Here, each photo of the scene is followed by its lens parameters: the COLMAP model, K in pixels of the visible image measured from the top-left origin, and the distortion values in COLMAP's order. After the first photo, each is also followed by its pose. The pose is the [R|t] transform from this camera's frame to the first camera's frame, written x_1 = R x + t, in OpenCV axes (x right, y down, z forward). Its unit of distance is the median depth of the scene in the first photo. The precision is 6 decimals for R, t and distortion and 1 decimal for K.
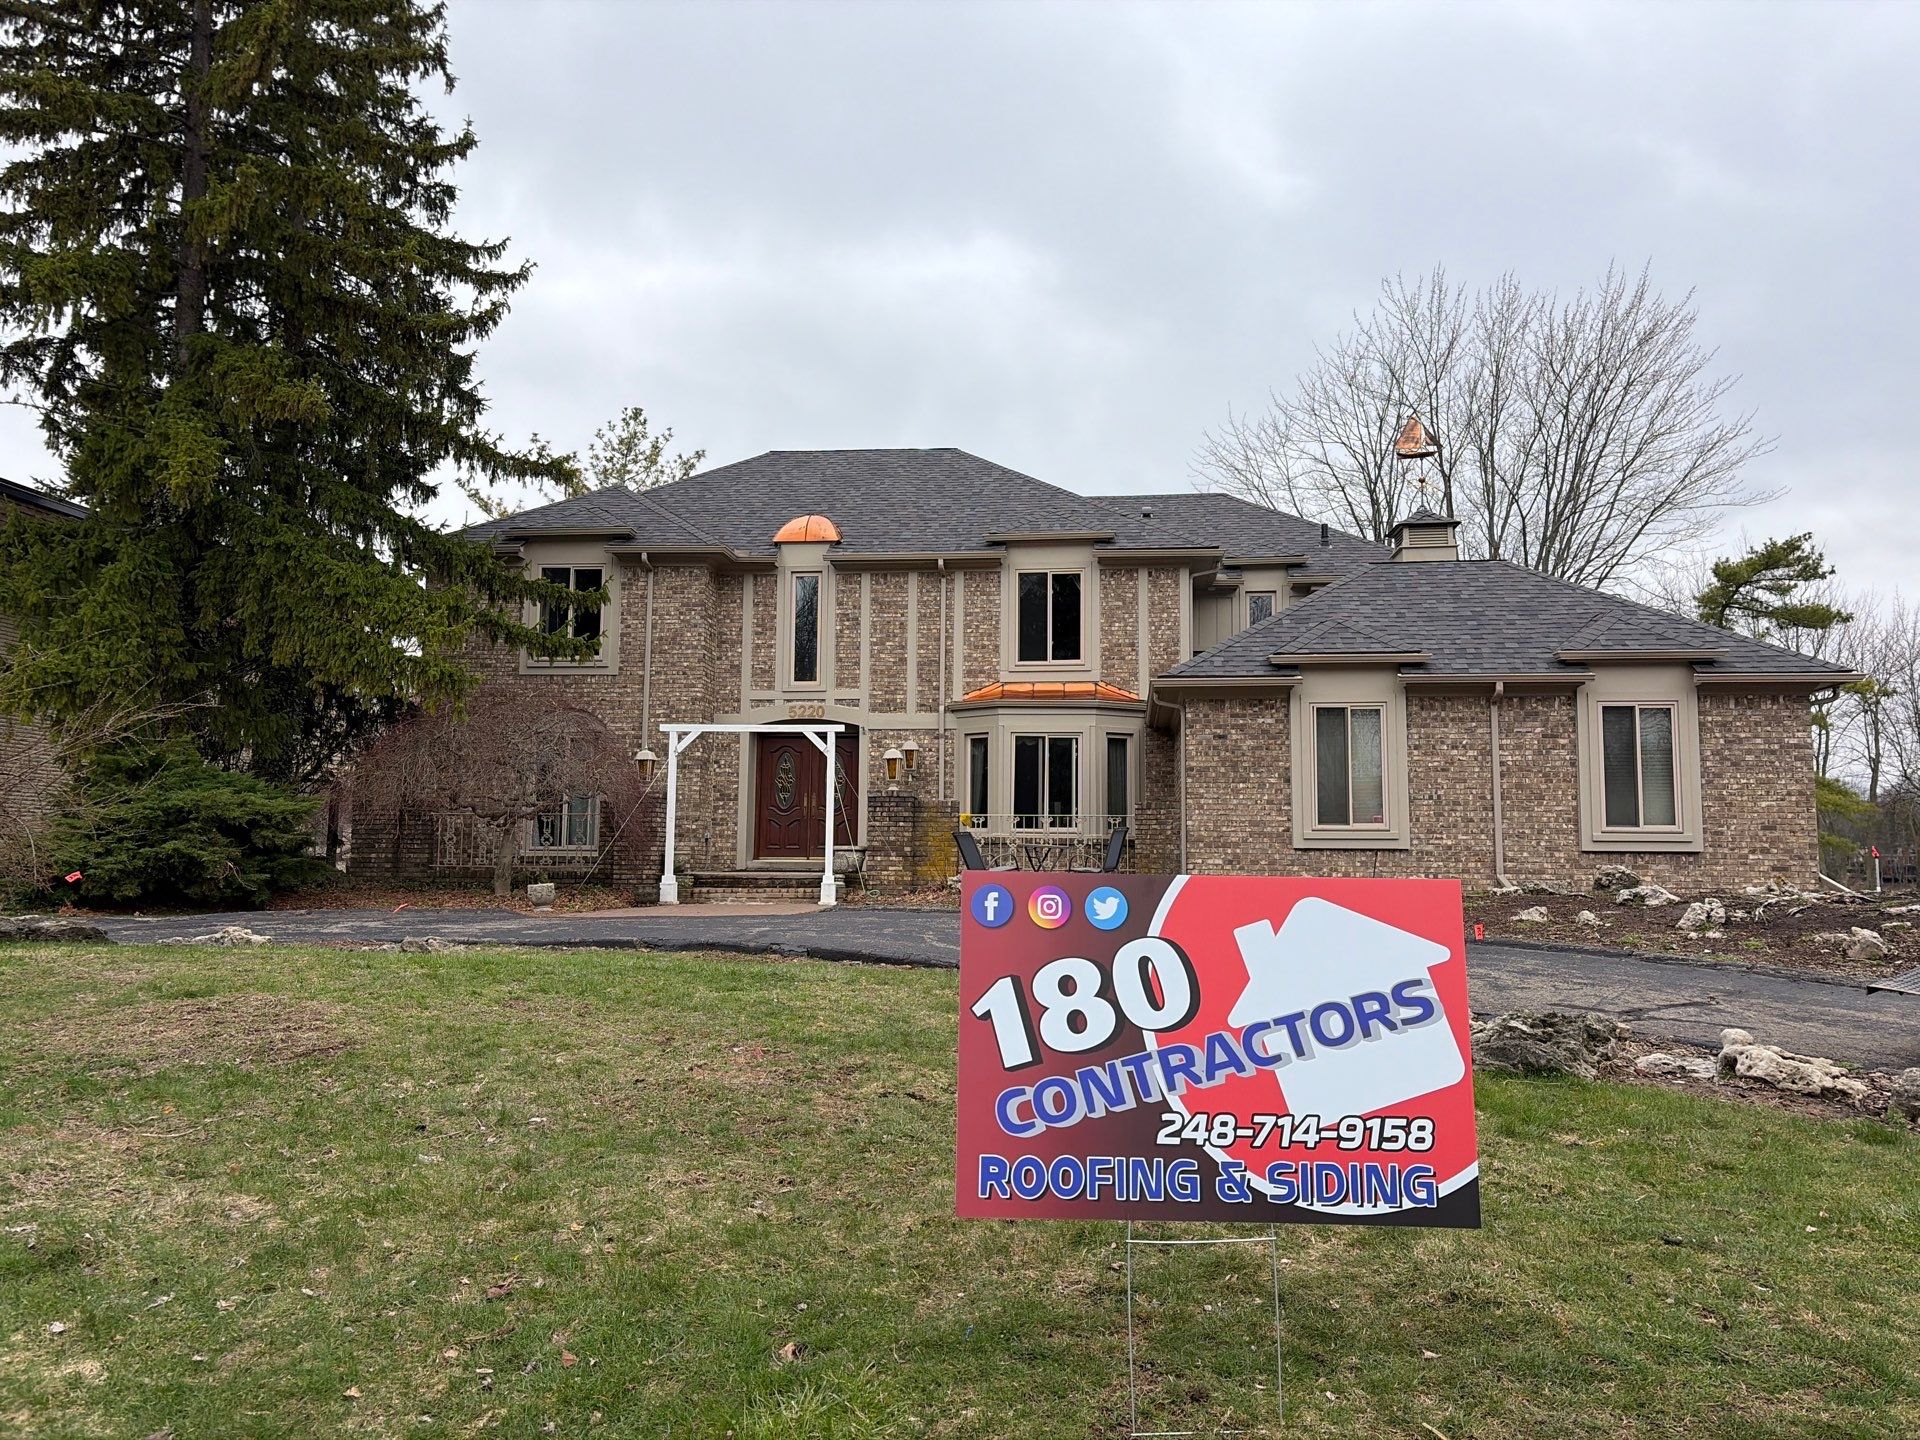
lens RADIAL K [[1410.7, 0, 974.2], [0, 1410.7, 733.2], [0, 0, 1]] dist [0.079455, -0.073716]
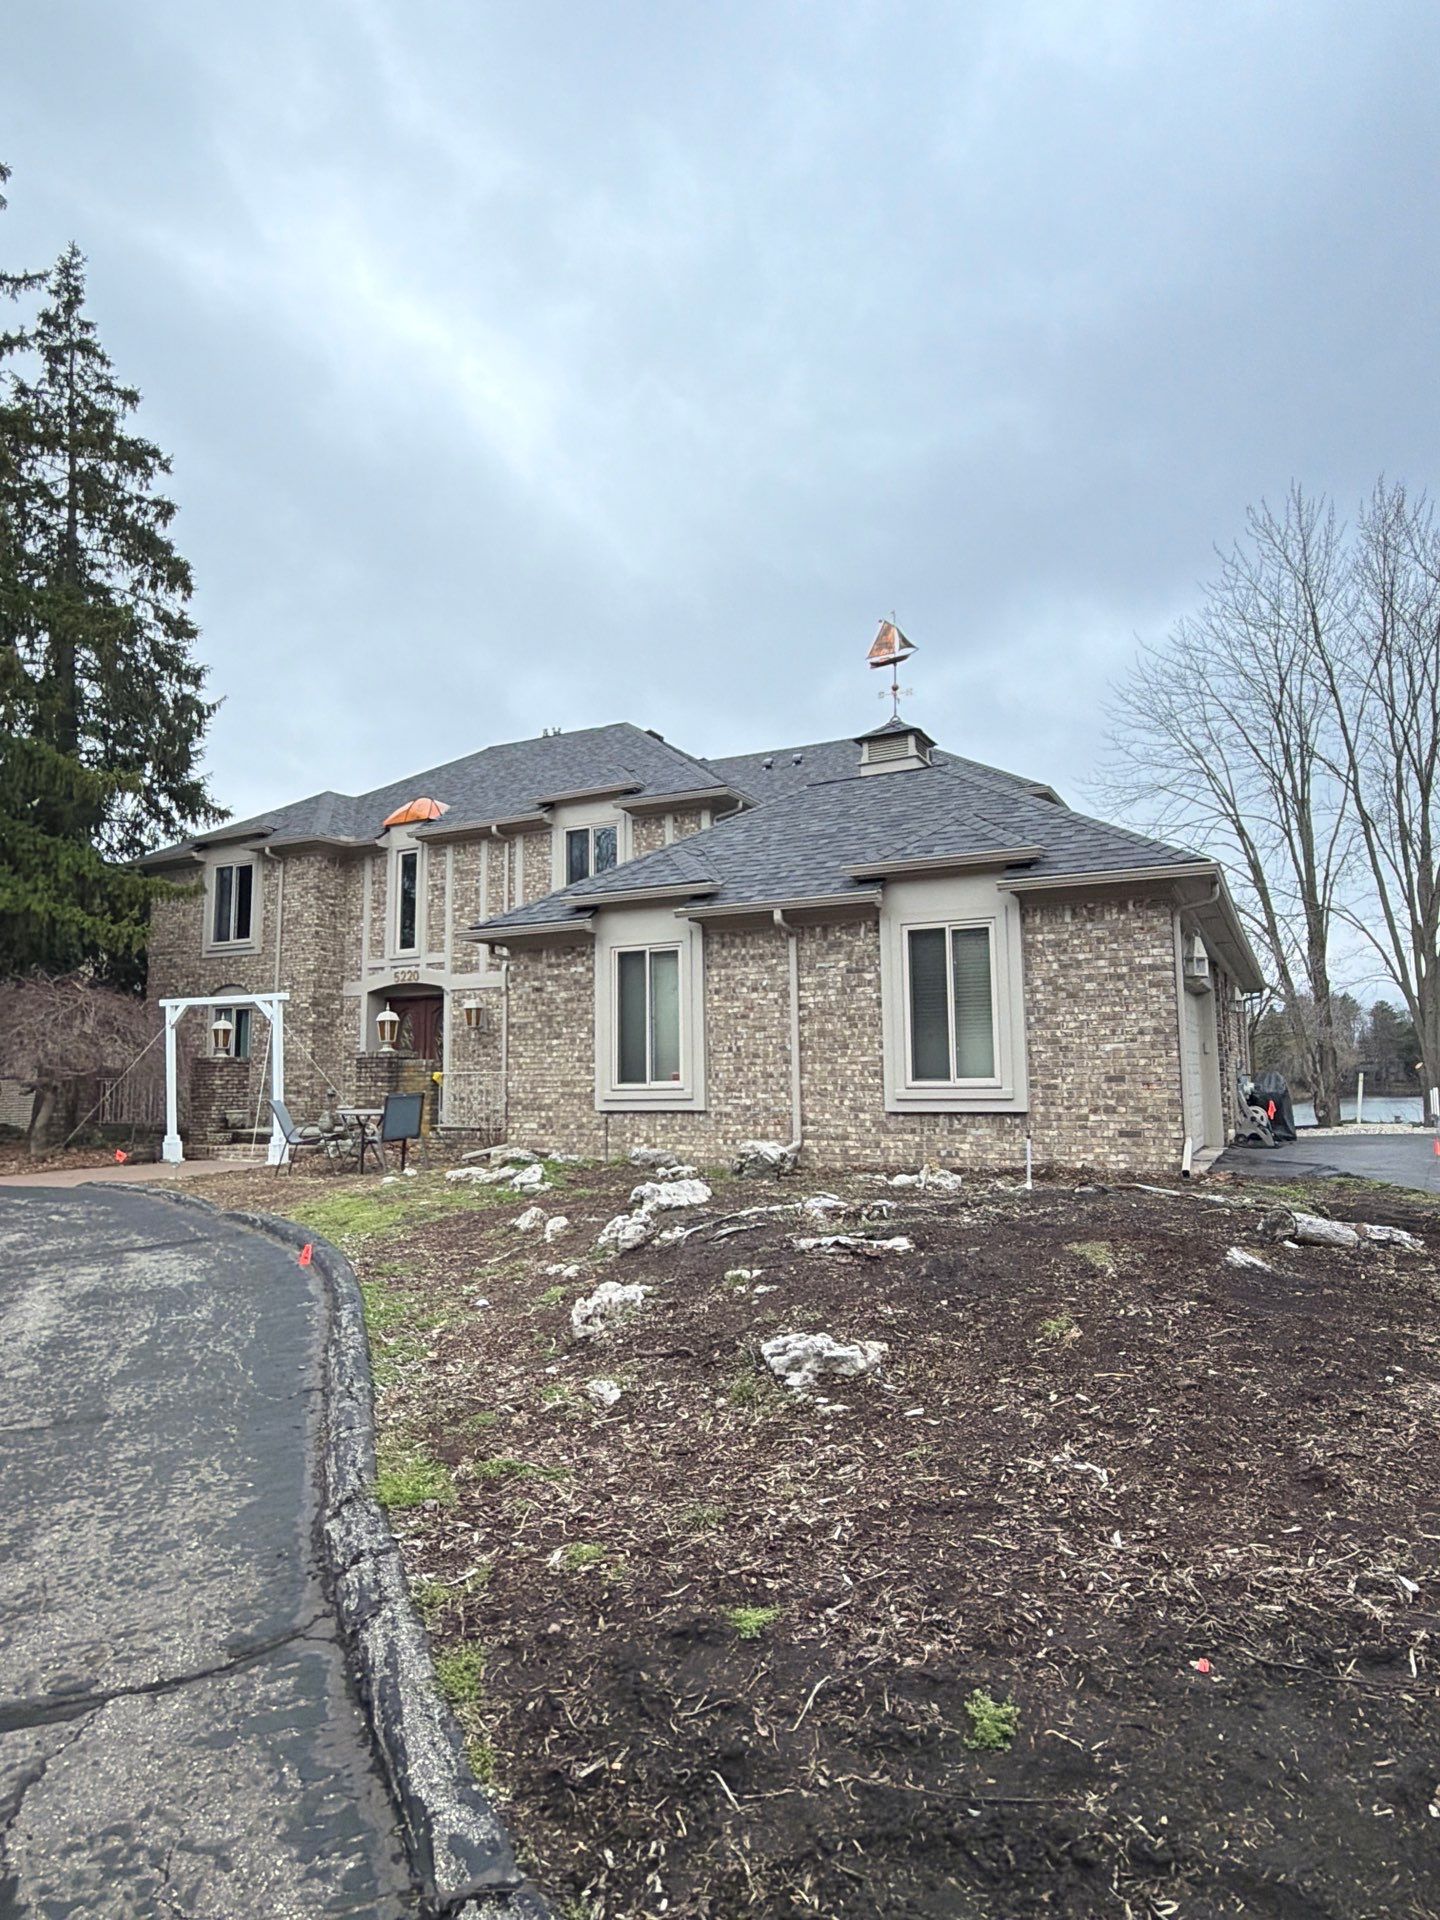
lens RADIAL K [[1106.8, 0, 726.2], [0, 1106.8, 963.3], [0, 0, 1]] dist [0.018644, -0.023745]
pose [[0.932196, -0.056676, -0.357490, 0.485752], [0.052949, 0.998393, -0.020214, 0.005809], [0.358061, -0.000086, 0.933698, 0.328756]]
